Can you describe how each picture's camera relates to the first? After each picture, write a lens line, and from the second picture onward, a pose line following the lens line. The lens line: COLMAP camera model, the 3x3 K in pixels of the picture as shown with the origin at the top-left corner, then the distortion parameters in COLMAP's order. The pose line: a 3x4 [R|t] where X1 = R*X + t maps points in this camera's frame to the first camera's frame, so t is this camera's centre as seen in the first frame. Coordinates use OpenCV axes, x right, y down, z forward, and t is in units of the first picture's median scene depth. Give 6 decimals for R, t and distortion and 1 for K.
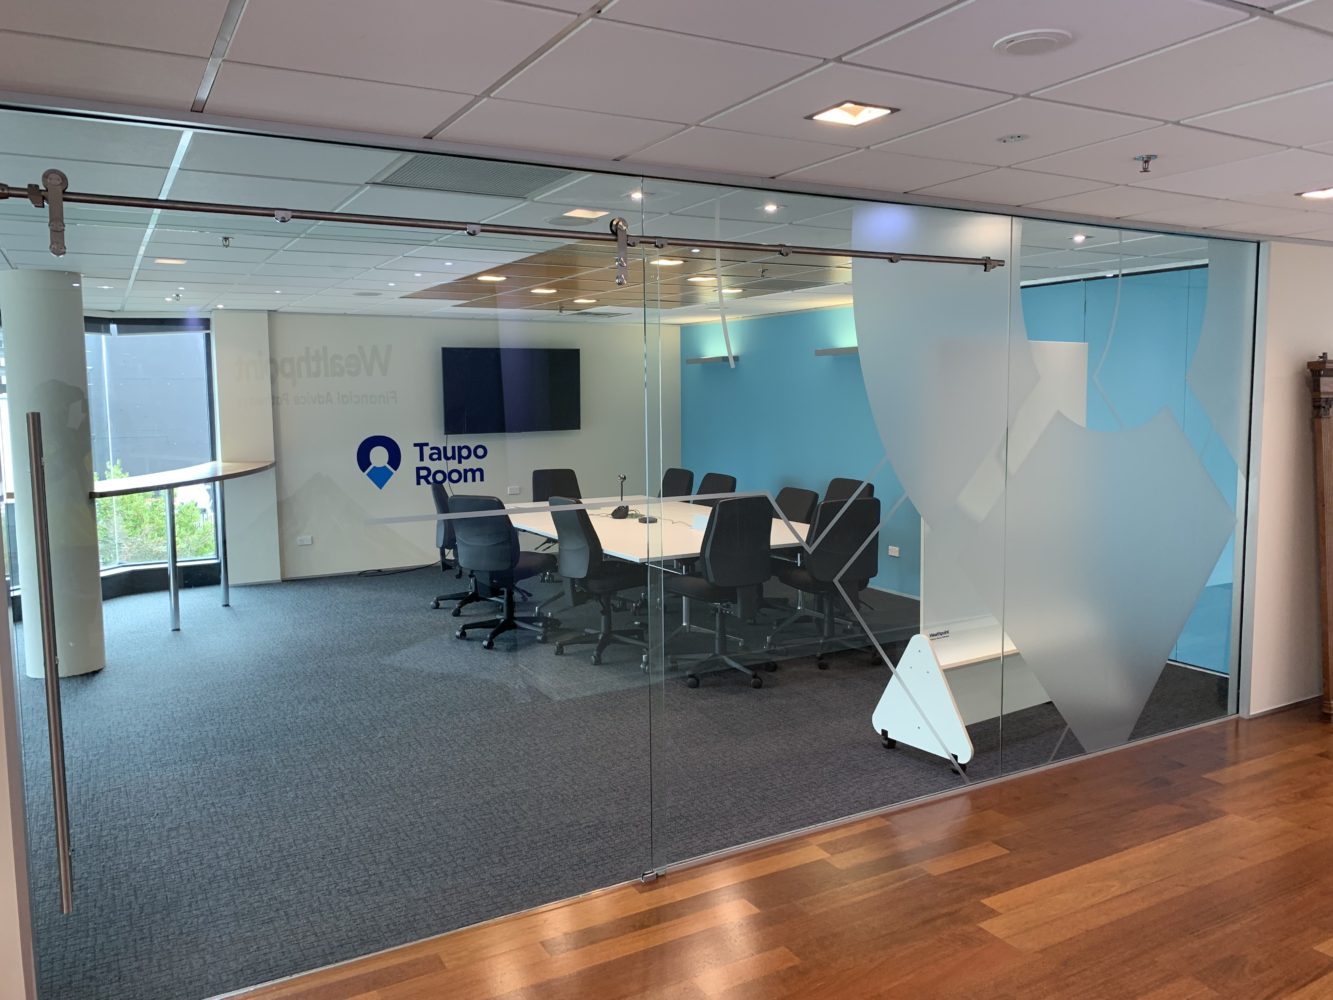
lens RADIAL K [[1013.9, 0, 665.7], [0, 1013.9, 492.9], [0, 0, 1]] dist [0.004531, 0.000427]
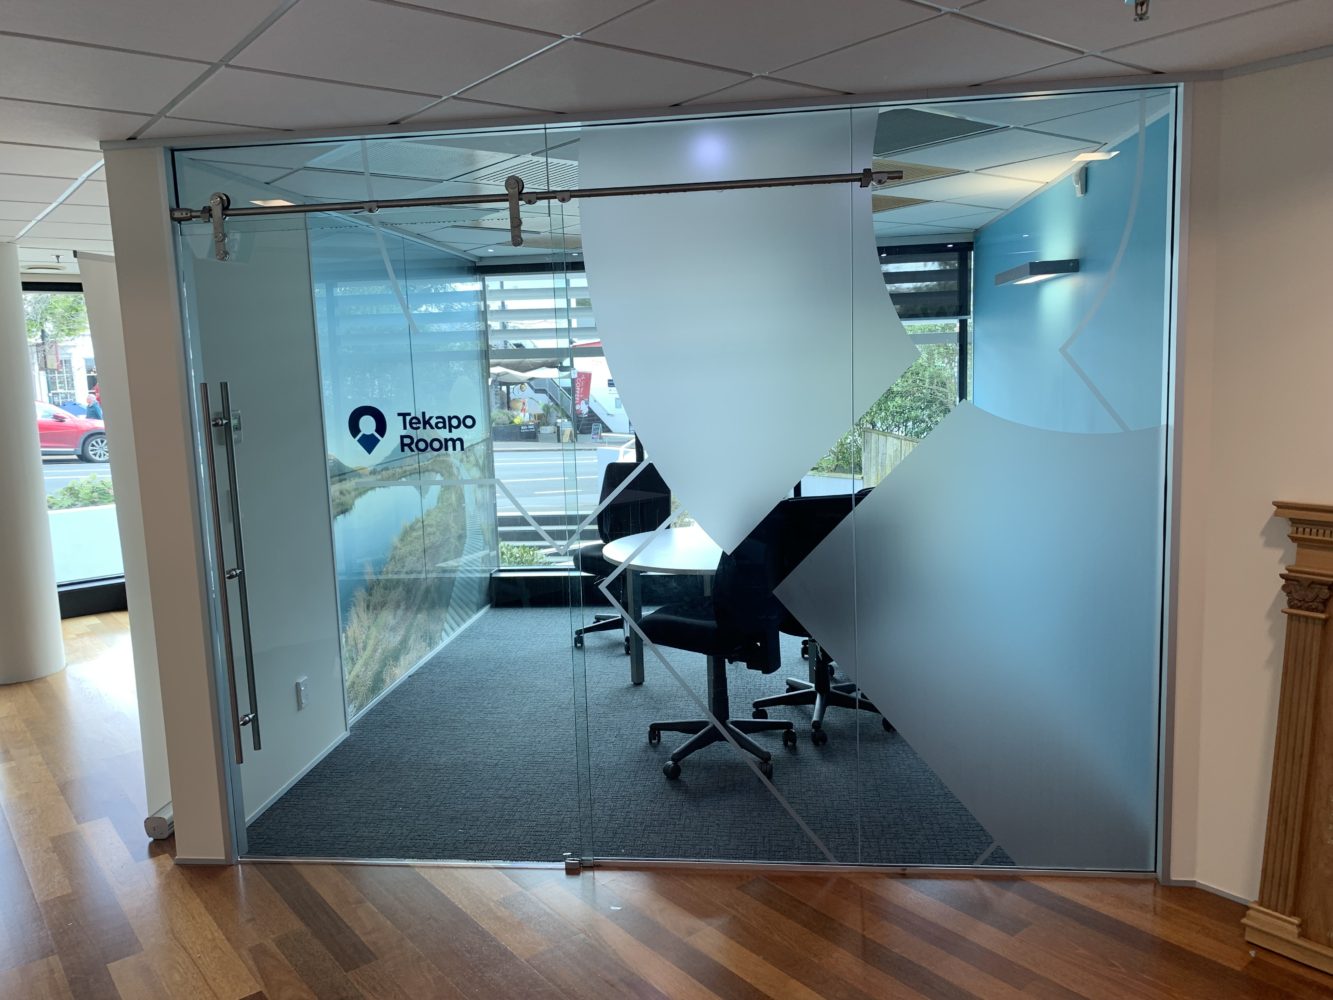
lens RADIAL K [[1013.9, 0, 667.0], [0, 1013.9, 506.0], [0, 0, 1]] dist [0.004531, 0.000427]
pose [[0.793990, 0.073927, -0.603419, 0.624564], [-0.040736, 0.996818, 0.068523, -0.035458], [0.606564, -0.029826, 0.794475, 0.316676]]
